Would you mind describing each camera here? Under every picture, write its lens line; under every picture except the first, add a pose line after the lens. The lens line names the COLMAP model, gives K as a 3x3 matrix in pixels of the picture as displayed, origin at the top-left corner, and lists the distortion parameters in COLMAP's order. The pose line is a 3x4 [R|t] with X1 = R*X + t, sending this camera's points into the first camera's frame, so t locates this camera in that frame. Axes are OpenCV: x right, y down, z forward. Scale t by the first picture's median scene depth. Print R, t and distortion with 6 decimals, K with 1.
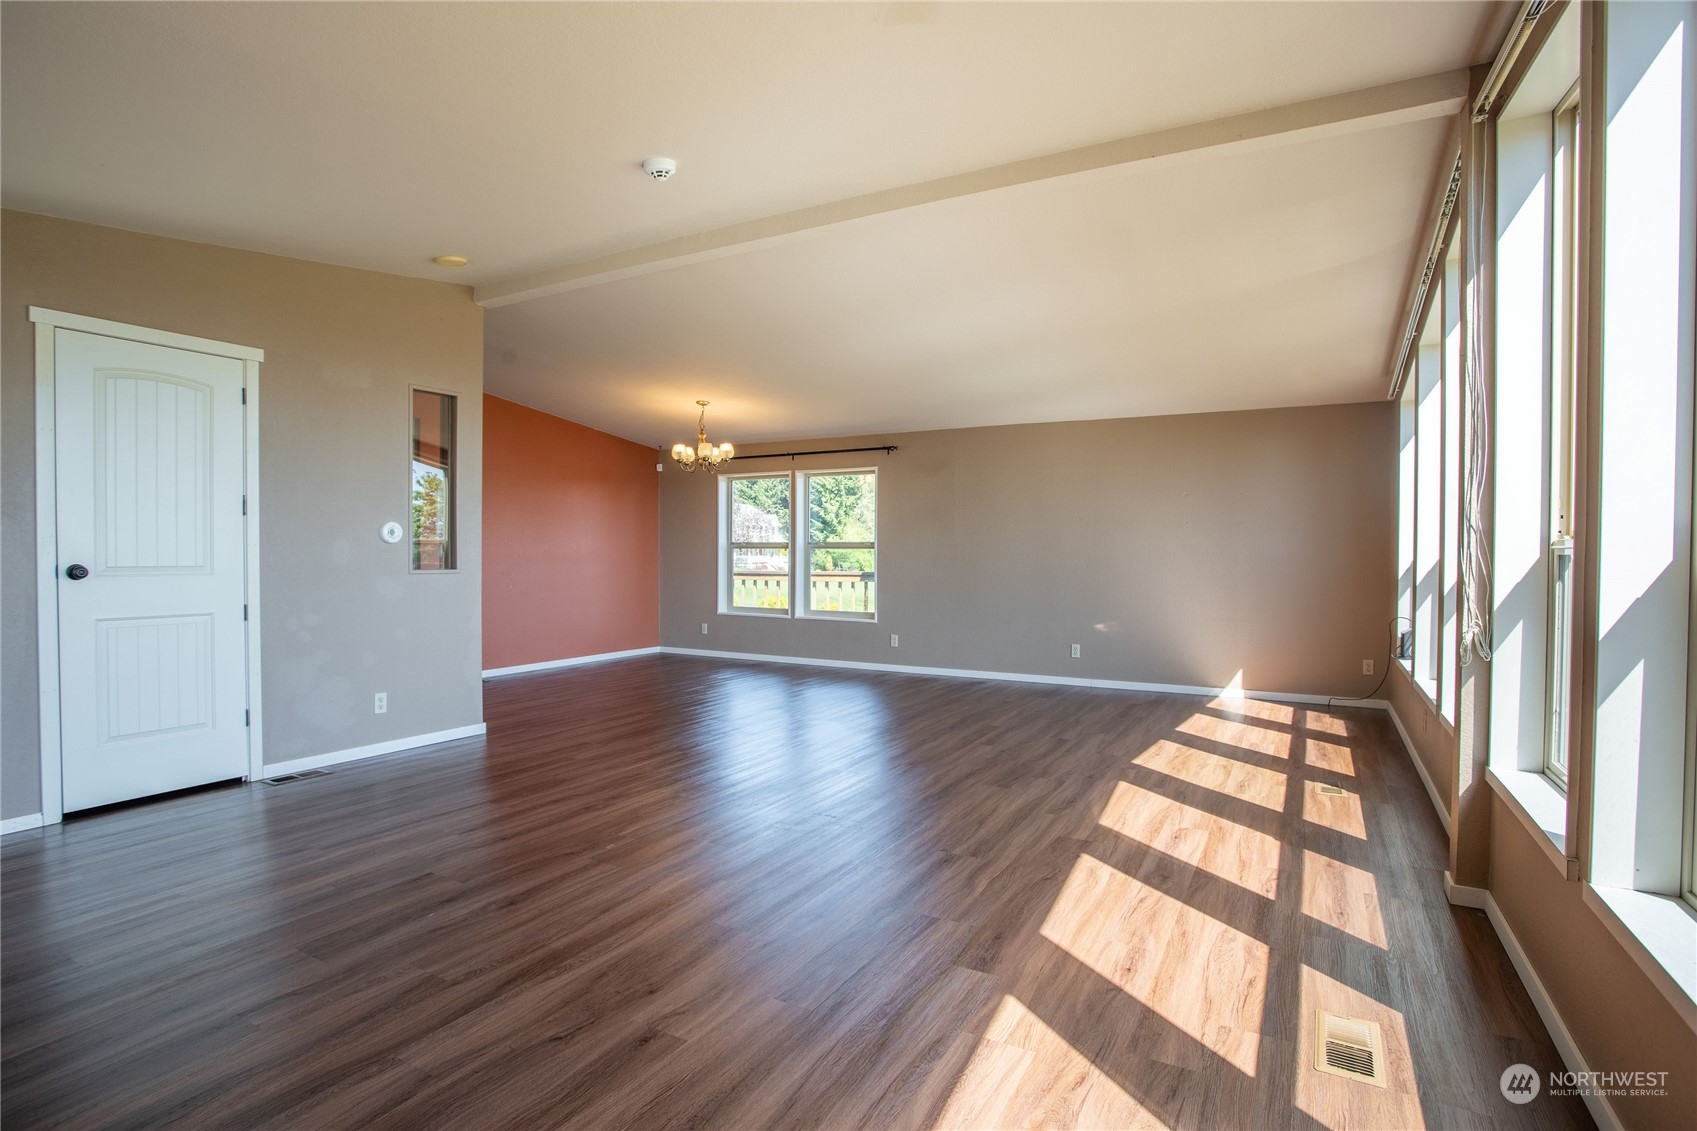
lens RADIAL K [[867.3, 0, 848.5], [0, 867.3, 565.5], [0, 0, 1]] dist [-0.015492, 0.014276]
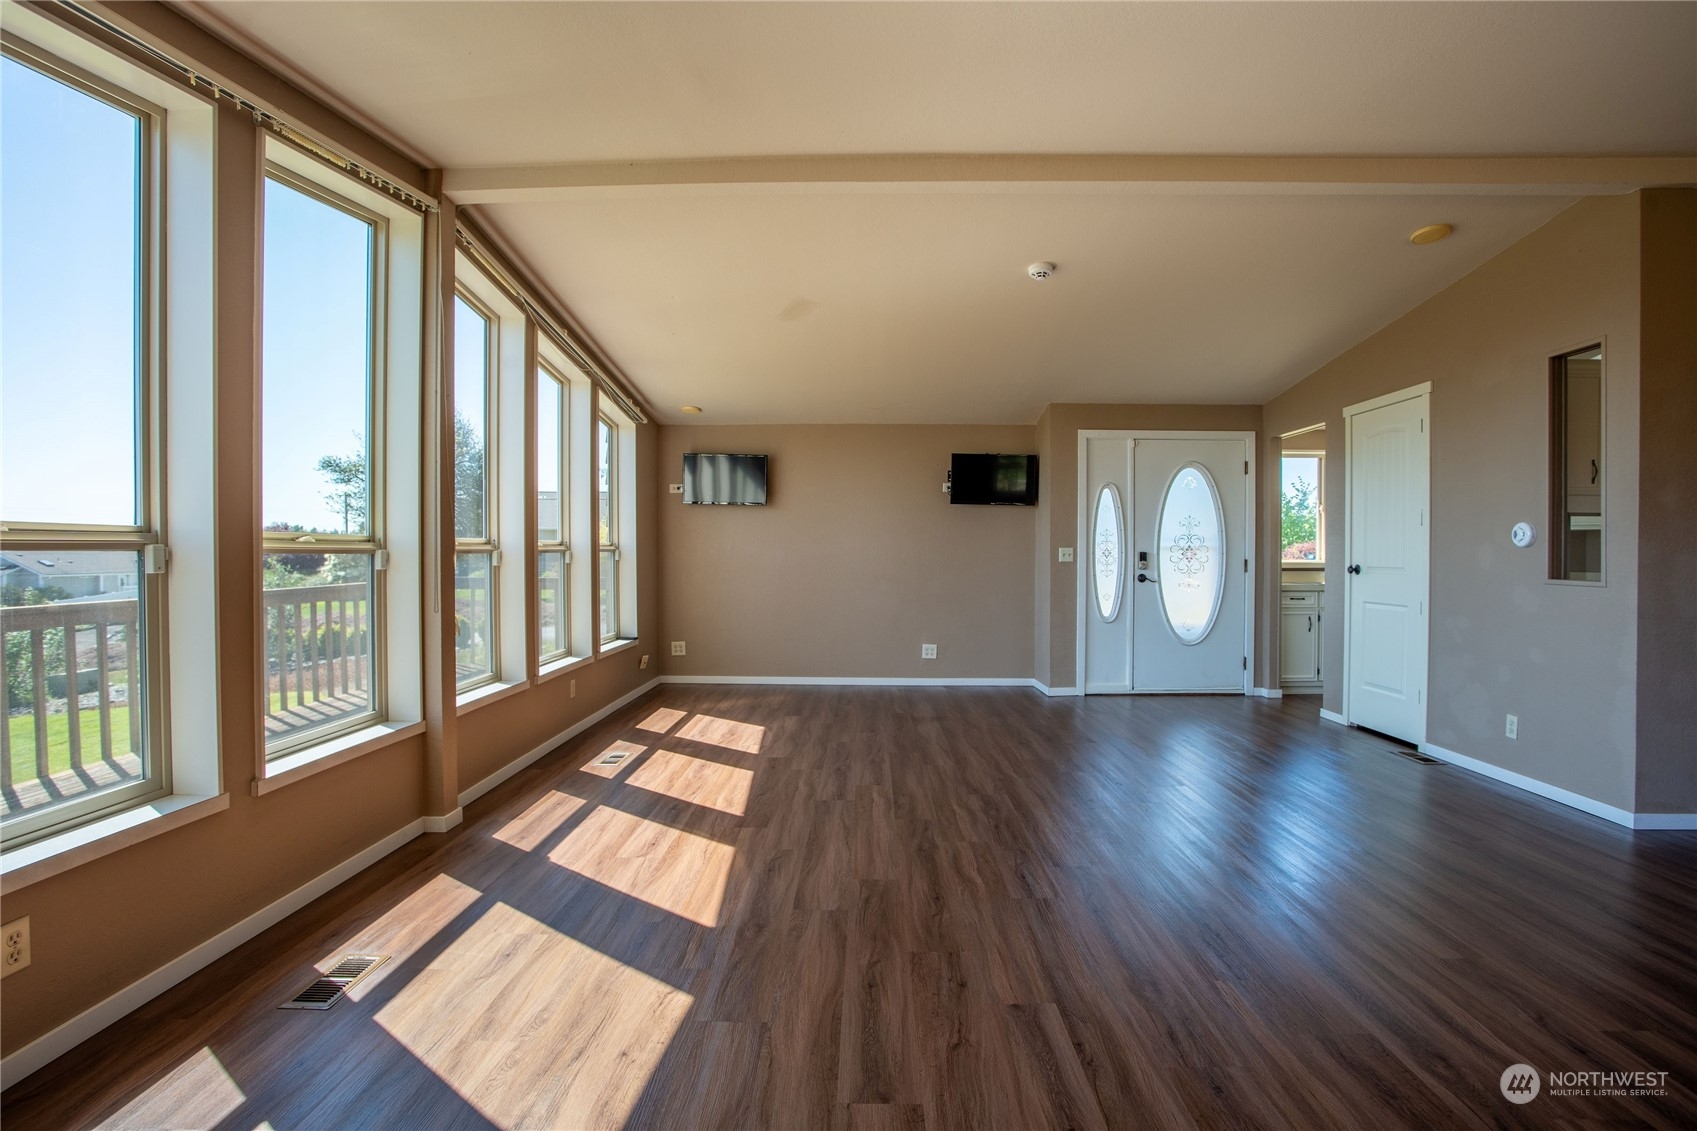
lens RADIAL K [[899.7, 0, 838.3], [0, 899.7, 567.5], [0, 0, 1]] dist [-0.062071, 0.016614]
pose [[-0.899000, -0.001955, -0.437944, 0.539013], [-0.015421, 0.999511, 0.027192, -0.021385], [0.437677, 0.031199, -0.898591, 1.689296]]
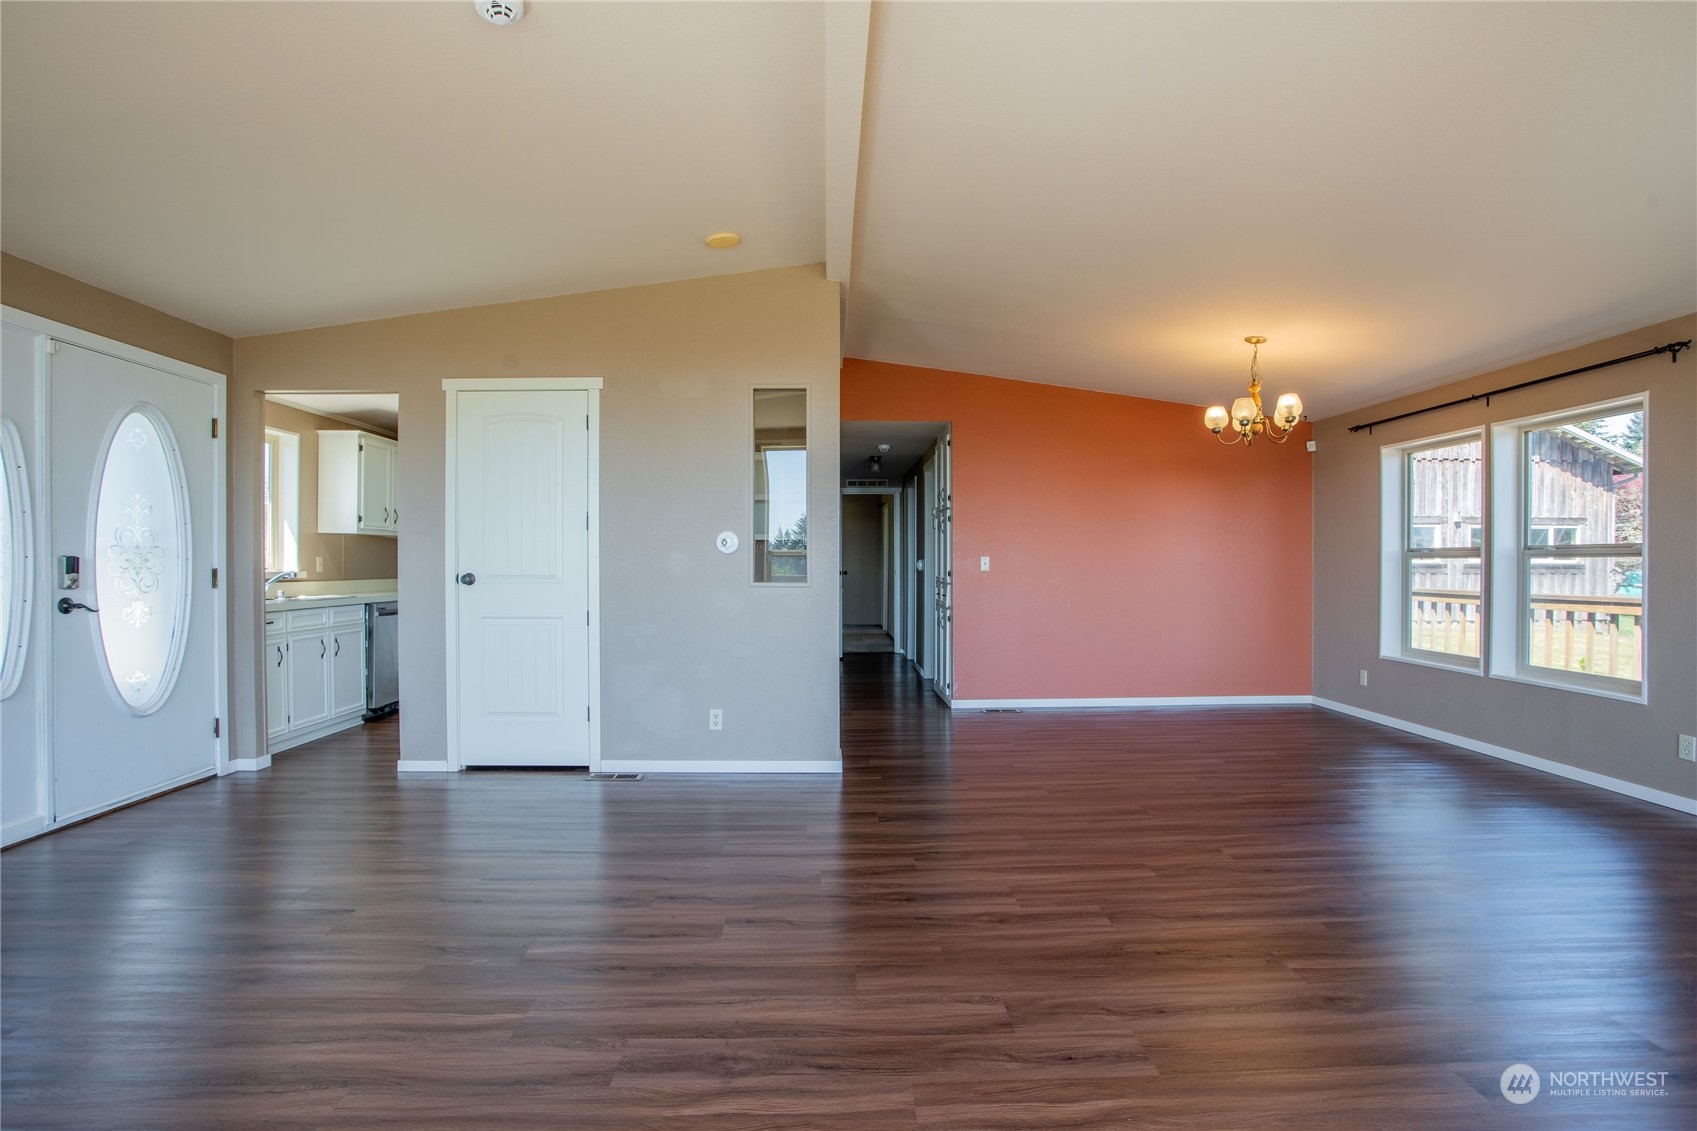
lens RADIAL K [[853.8, 0, 848.5], [0, 853.8, 565.5], [0, 0, 1]] dist [-0.070906, 0.029362]
pose [[0.515781, -0.000837, -0.856720, 0.394041], [-0.012208, 0.999891, -0.008327, -0.007613], [0.856633, 0.014754, 0.515714, 0.715130]]
